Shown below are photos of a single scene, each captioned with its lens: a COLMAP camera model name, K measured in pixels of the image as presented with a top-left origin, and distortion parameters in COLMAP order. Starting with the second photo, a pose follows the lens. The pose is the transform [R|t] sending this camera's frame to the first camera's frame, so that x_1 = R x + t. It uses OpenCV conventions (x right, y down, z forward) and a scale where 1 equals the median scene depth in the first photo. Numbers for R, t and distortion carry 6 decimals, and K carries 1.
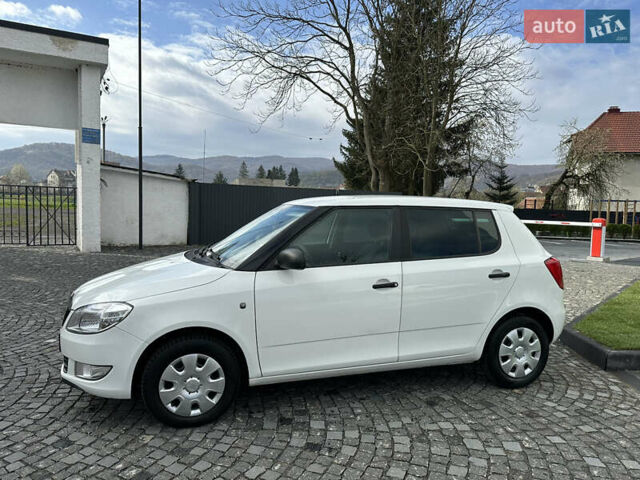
lens RADIAL K [[469.3, 0, 320.0], [0, 469.3, 240.0], [0, 0, 1]] dist [0.043811, -0.062038]
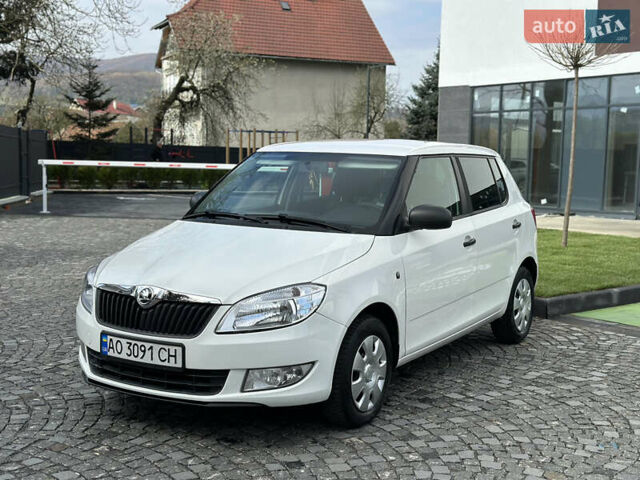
lens RADIAL K [[955.8, 0, 319.3], [0, 955.8, 269.2], [0, 0, 1]] dist [0.221895, -0.534525]
pose [[0.724254, -0.092389, 0.683316, -1.259534], [0.044575, 0.995183, 0.087310, -0.025345], [-0.688091, -0.032776, 0.724884, -0.145765]]
